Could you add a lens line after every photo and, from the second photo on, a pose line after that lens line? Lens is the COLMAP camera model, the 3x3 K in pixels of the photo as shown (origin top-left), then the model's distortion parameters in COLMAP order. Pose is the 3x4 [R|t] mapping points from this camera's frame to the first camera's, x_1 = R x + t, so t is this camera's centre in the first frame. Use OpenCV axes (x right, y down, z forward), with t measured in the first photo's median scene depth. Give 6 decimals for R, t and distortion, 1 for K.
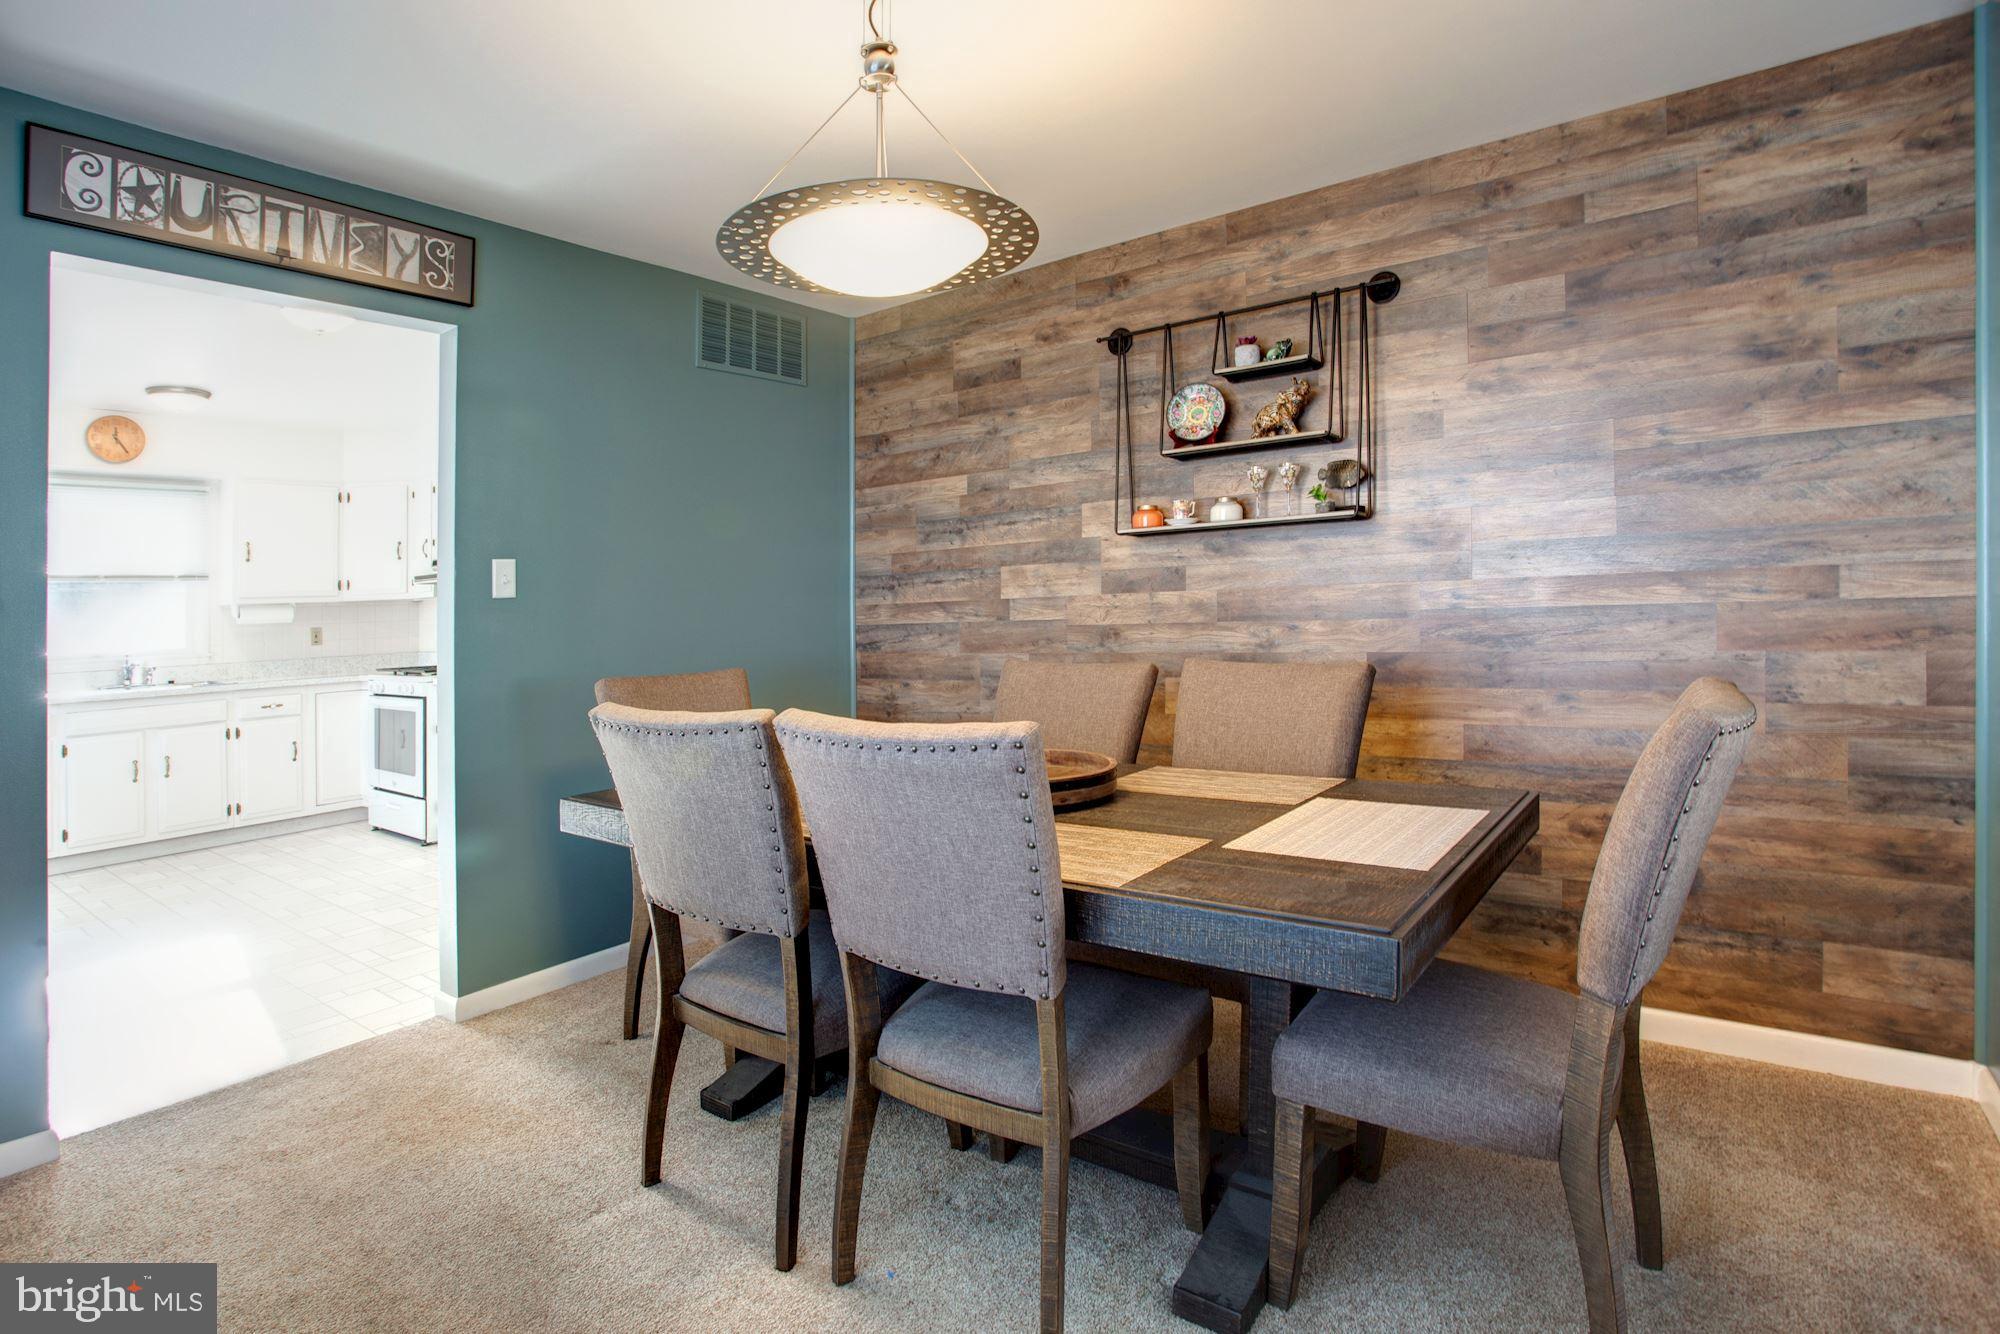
lens RADIAL K [[1015.5, 0, 996.4], [0, 1015.5, 566.1], [0, 0, 1]] dist [-0.035325, 0.000678]
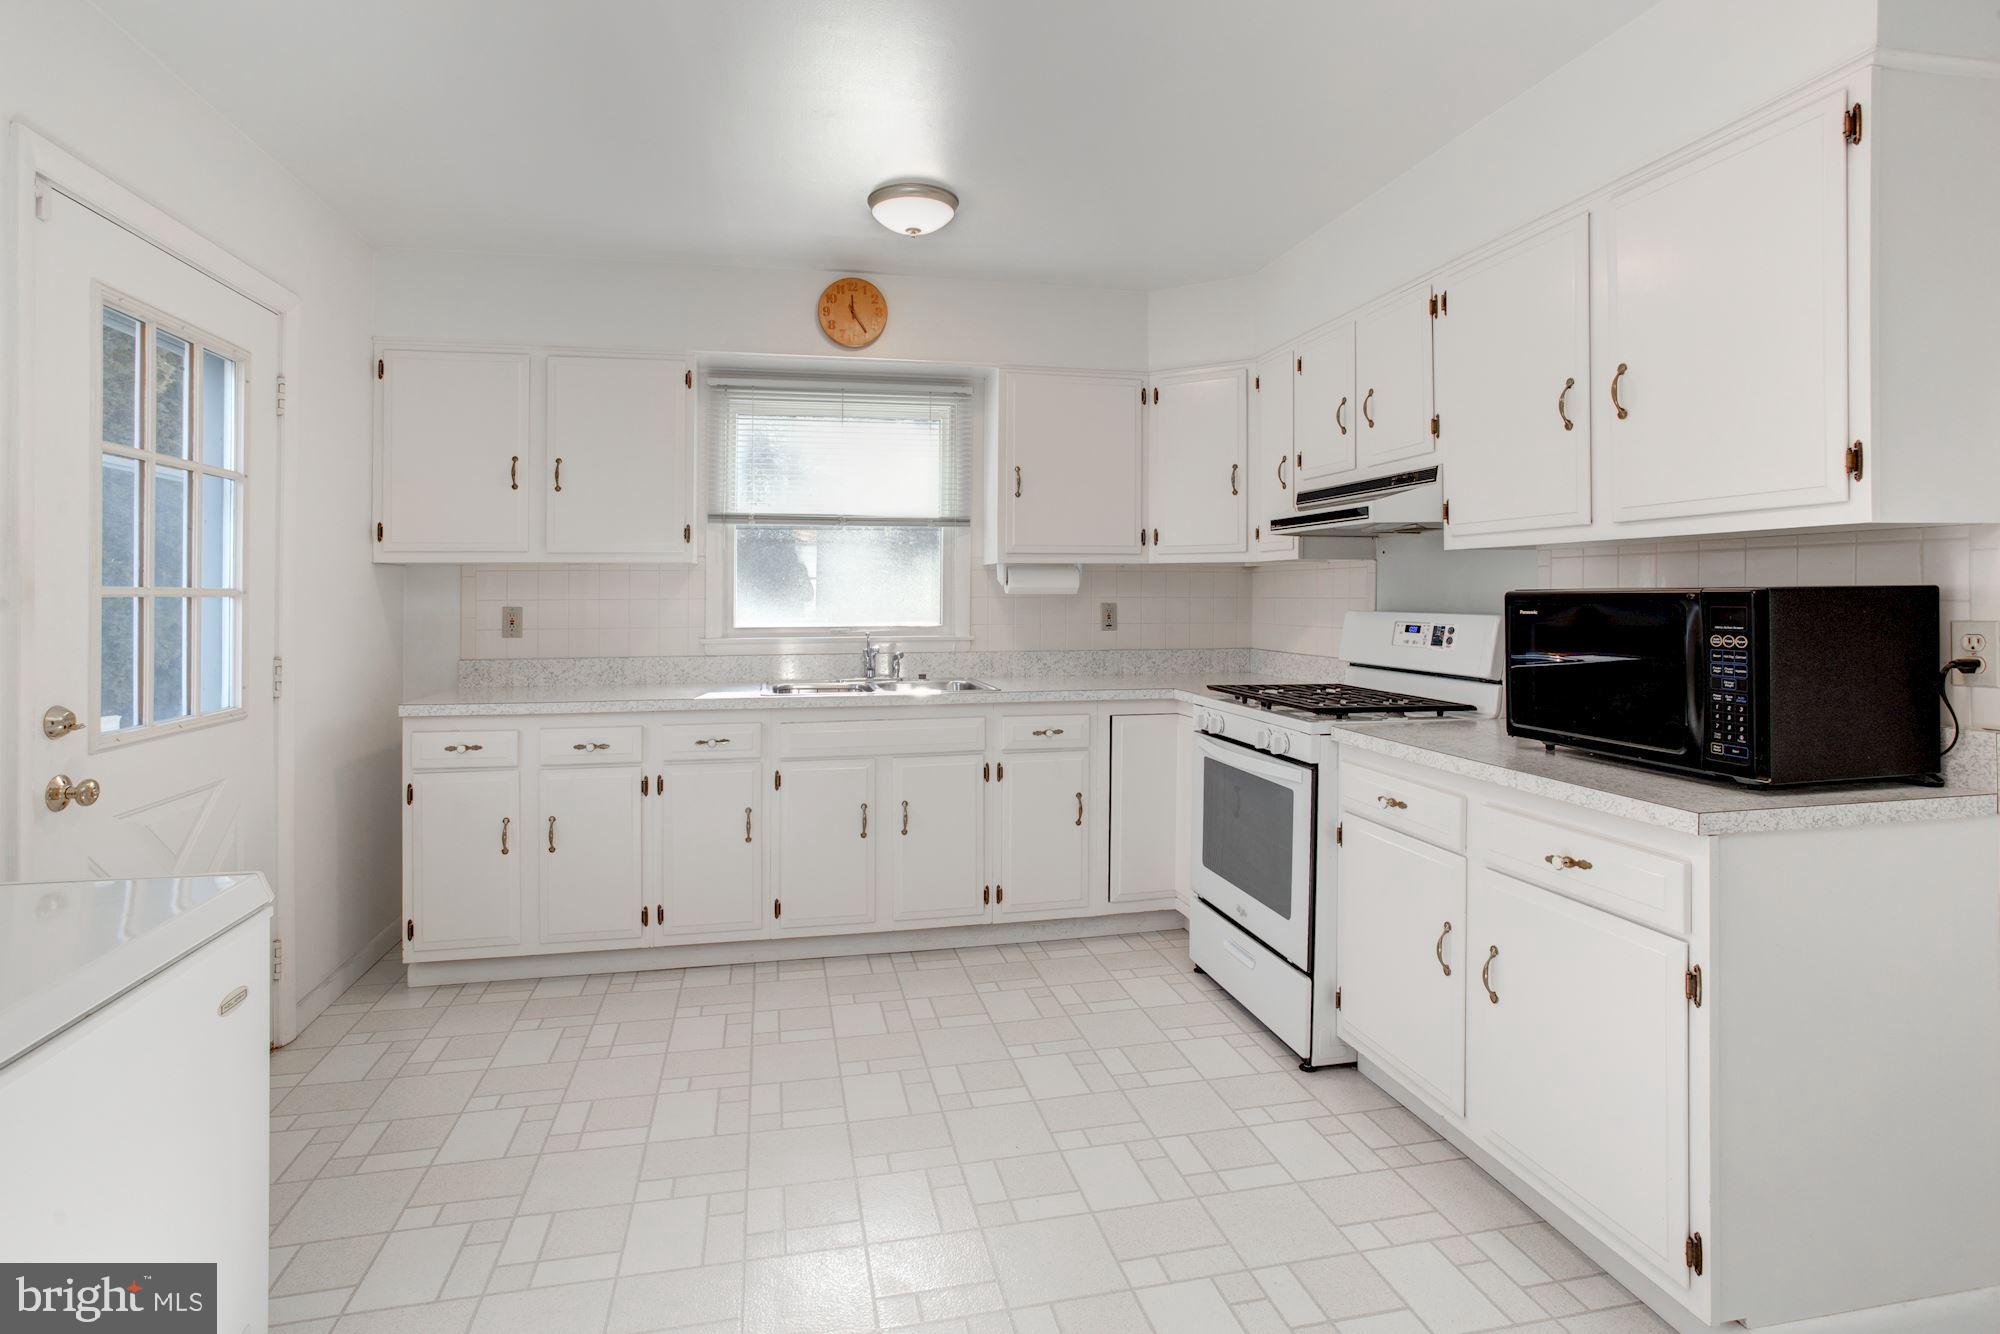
lens RADIAL K [[989.8, 0, 941.9], [0, 989.8, 592.9], [0, 0, 1]] dist [-0.001531, 0.000082]
pose [[0.734467, 0.035325, -0.677724, -0.361459], [-0.001243, 0.998713, 0.050709, 0.025061], [0.678643, -0.036401, 0.733566, 0.506429]]
